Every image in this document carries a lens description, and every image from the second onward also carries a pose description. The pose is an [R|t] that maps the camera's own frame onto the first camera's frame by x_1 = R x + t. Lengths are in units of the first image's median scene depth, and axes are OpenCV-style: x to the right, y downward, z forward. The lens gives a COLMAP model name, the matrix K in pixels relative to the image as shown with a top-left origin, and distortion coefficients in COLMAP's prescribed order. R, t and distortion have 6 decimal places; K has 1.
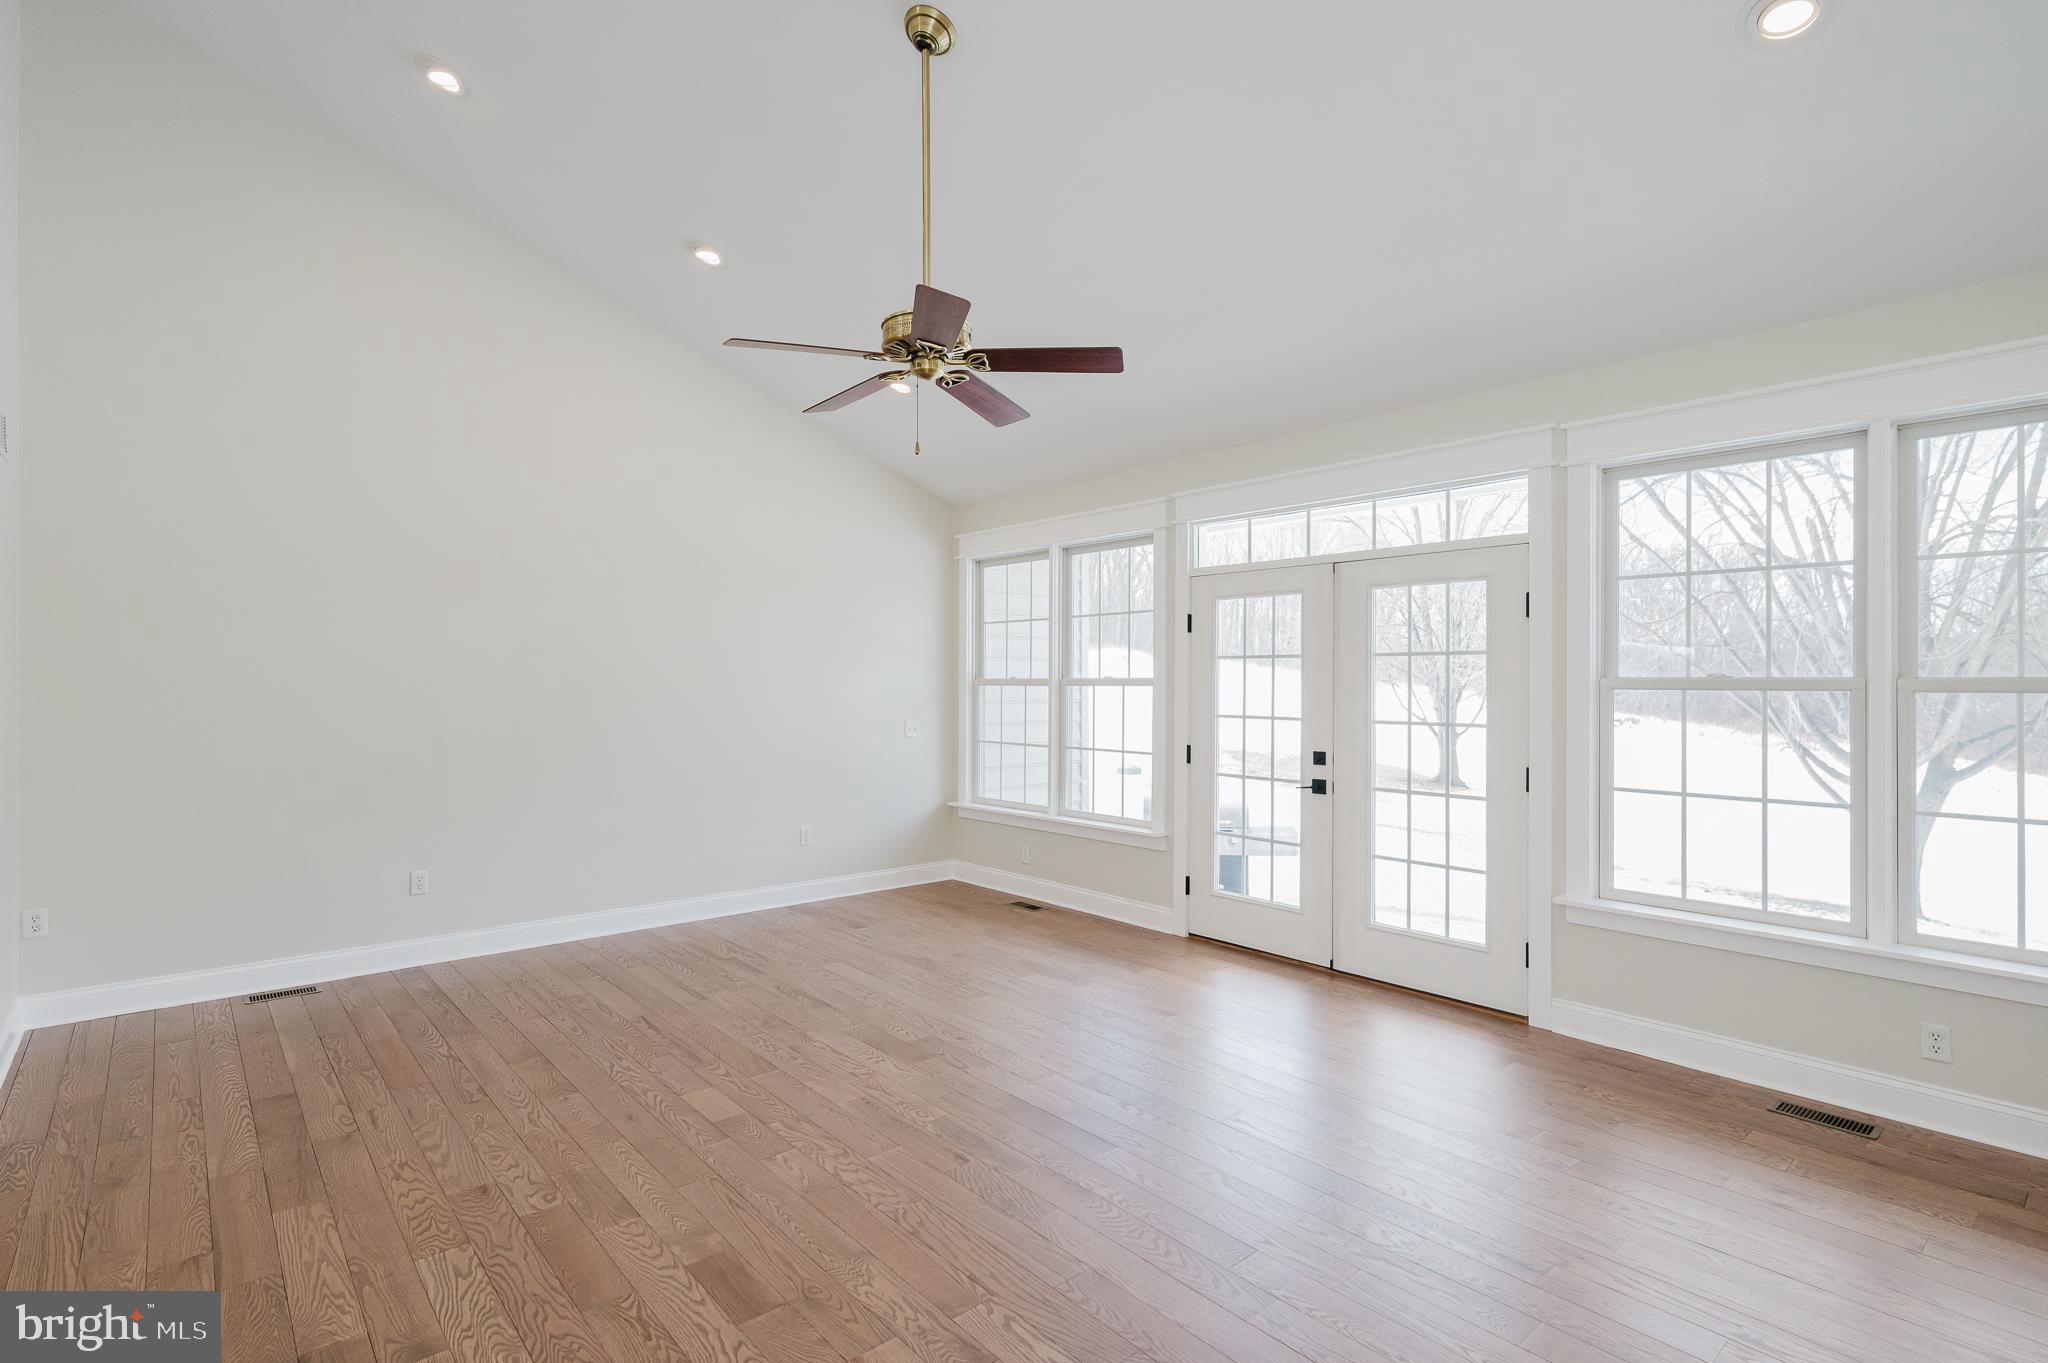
lens RADIAL K [[1038.4, 0, 1038.5], [0, 1038.4, 670.0], [0, 0, 1]] dist [0.014745, -0.006223]
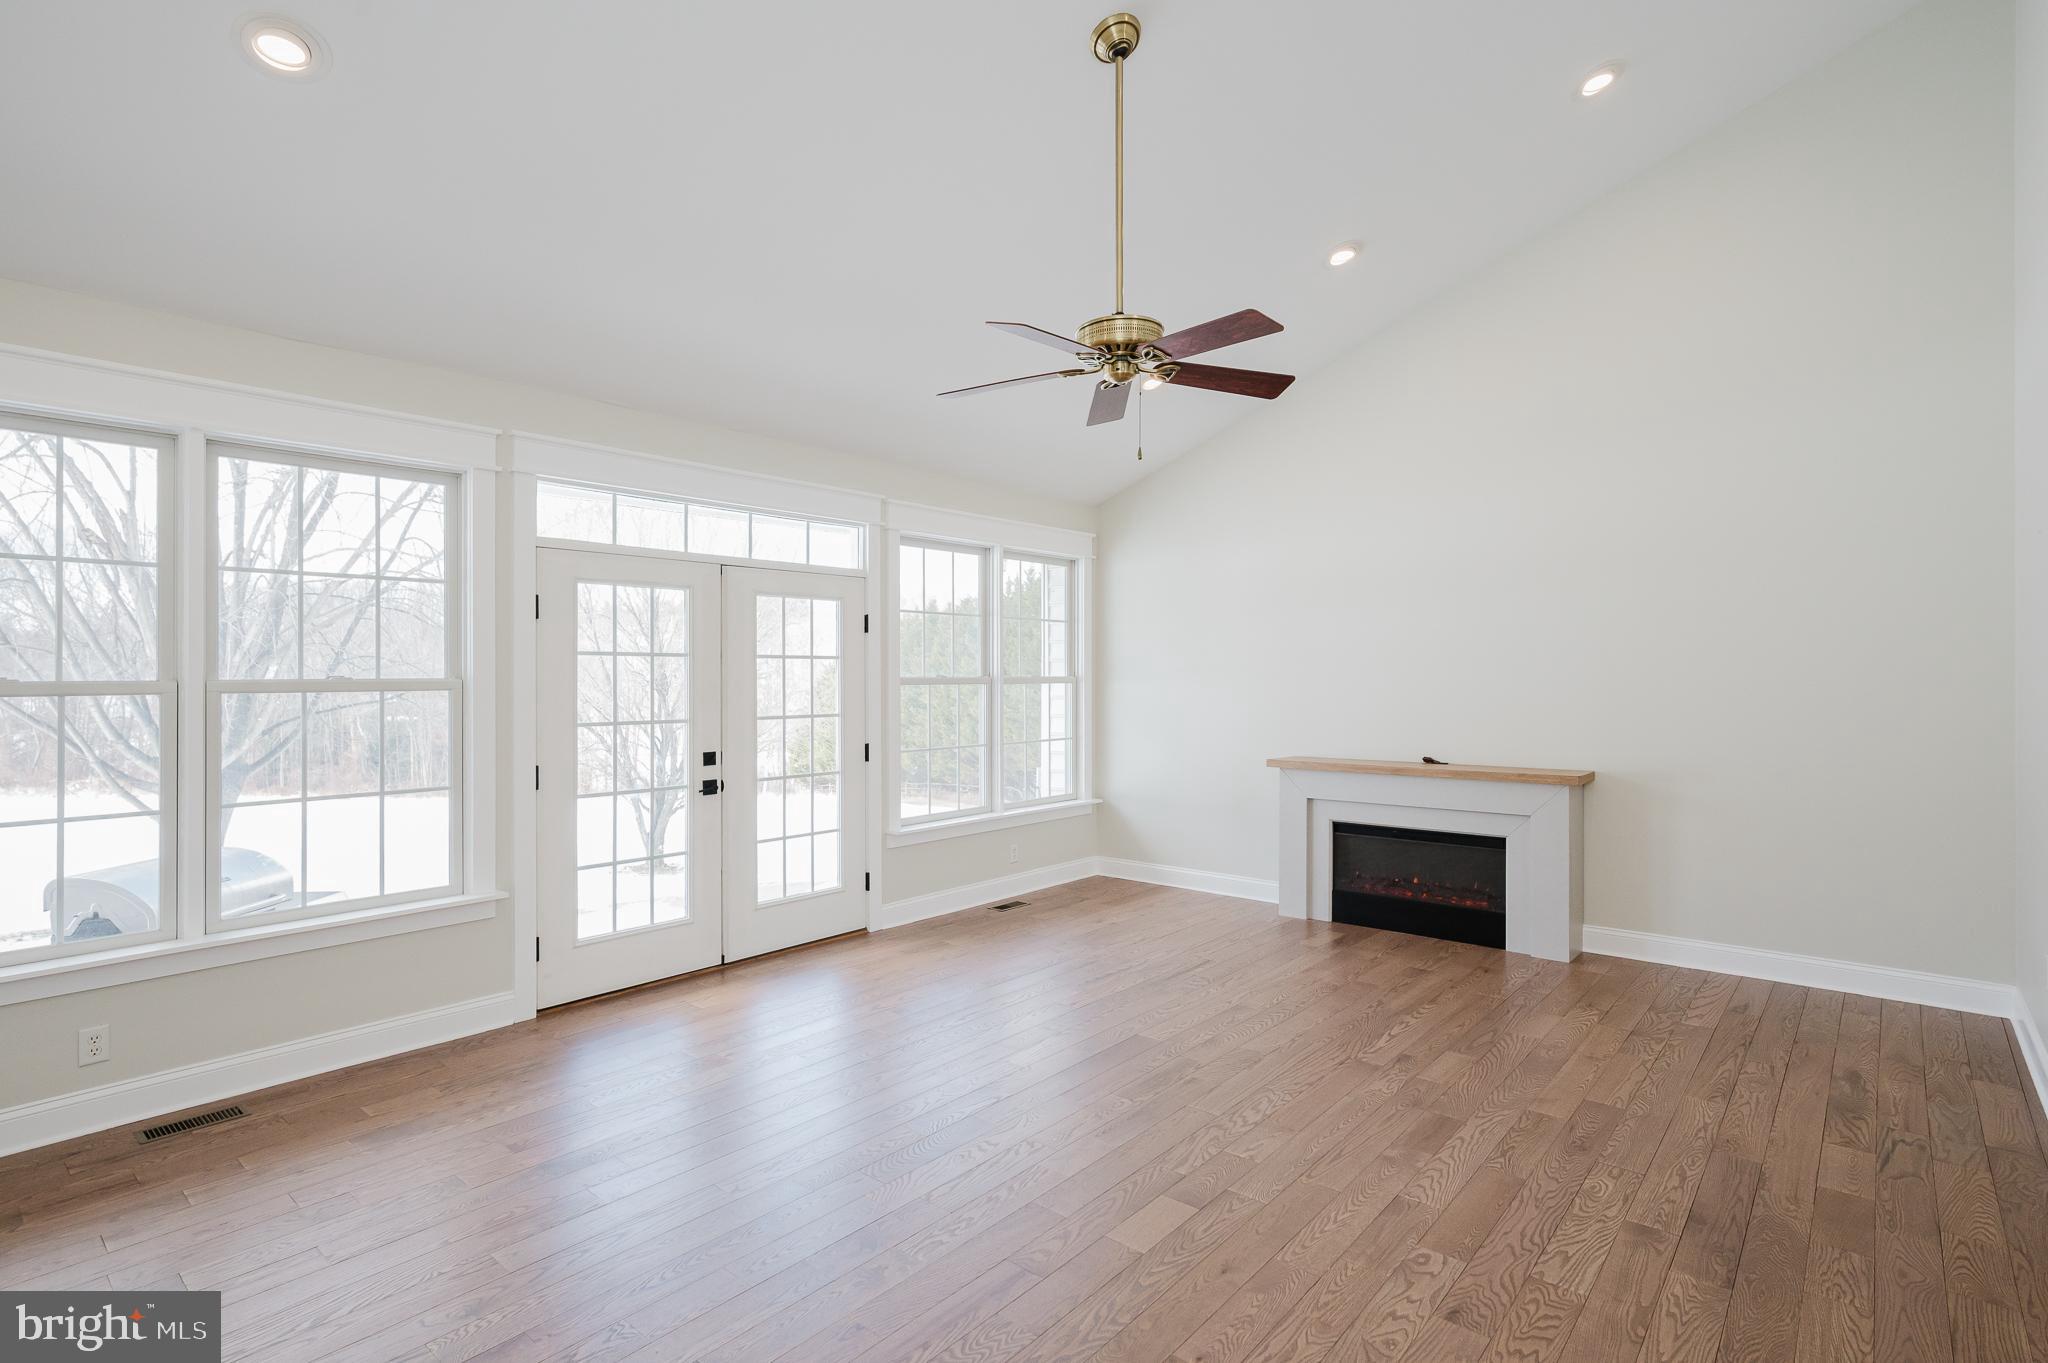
lens RADIAL K [[1019.9, 0, 1024.0], [0, 1019.9, 681.5], [0, 0, 1]] dist [0.000782, 0.000059]
pose [[-0.176633, -0.001463, 0.984276, -0.834693], [-0.002590, 0.999996, 0.001022, 0.010558], [-0.984273, -0.002368, -0.176636, 0.985339]]
